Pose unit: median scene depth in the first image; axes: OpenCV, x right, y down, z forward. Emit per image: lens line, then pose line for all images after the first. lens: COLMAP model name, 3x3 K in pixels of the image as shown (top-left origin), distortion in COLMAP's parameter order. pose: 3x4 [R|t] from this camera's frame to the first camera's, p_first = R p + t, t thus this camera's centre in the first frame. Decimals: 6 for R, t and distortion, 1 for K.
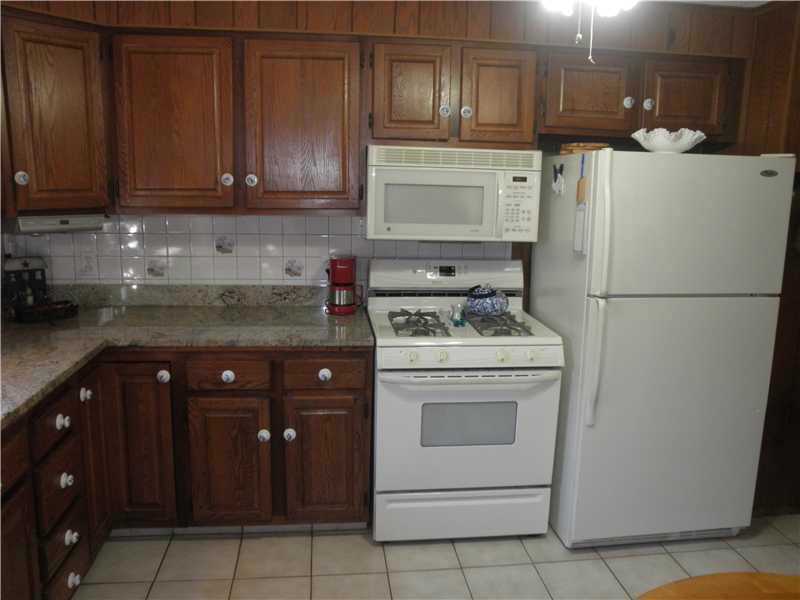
lens RADIAL K [[669.6, 0, 401.1], [0, 669.6, 302.6], [0, 0, 1]] dist [-0.087906, 0.037671]
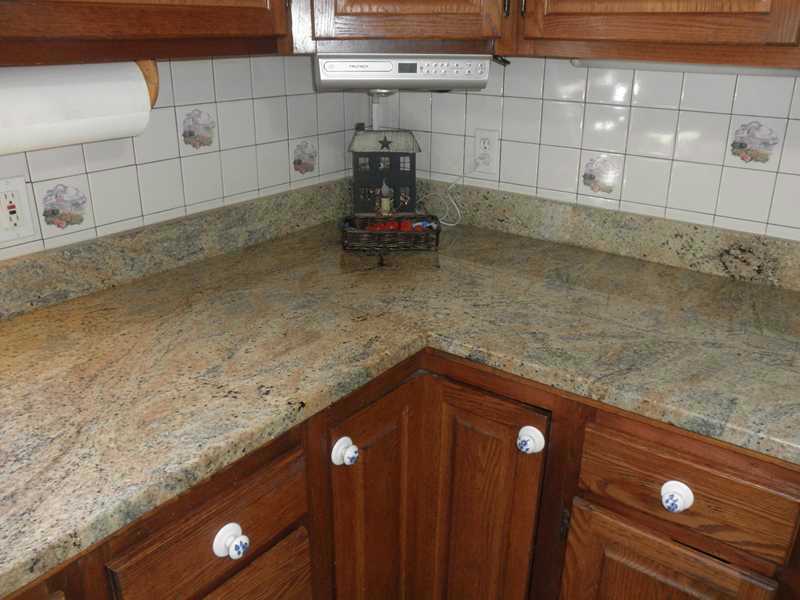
lens RADIAL K [[669.6, 0, 402.3], [0, 669.6, 301.3], [0, 0, 1]] dist [-0.087906, 0.037671]
pose [[0.726561, 0.242340, -0.642947, -0.154839], [-0.120366, 0.966158, 0.228146, -0.065614], [0.676477, -0.088373, 0.731142, 0.610815]]
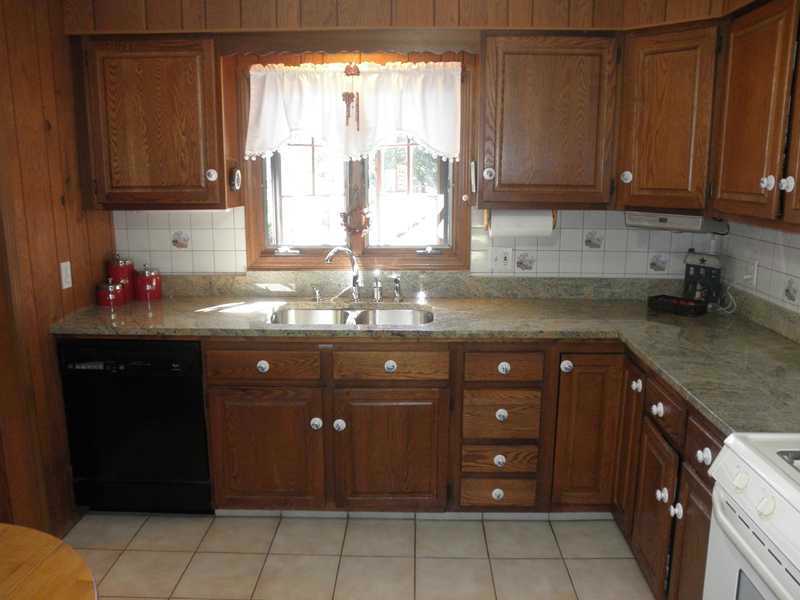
lens RADIAL K [[669.6, 0, 399.4], [0, 669.6, 298.2], [0, 0, 1]] dist [-0.087906, 0.037671]
pose [[-0.144726, 0.177463, -0.973428, 0.582772], [-0.189972, 0.960499, 0.203350, -0.135114], [0.971064, 0.214354, -0.105296, 0.715968]]
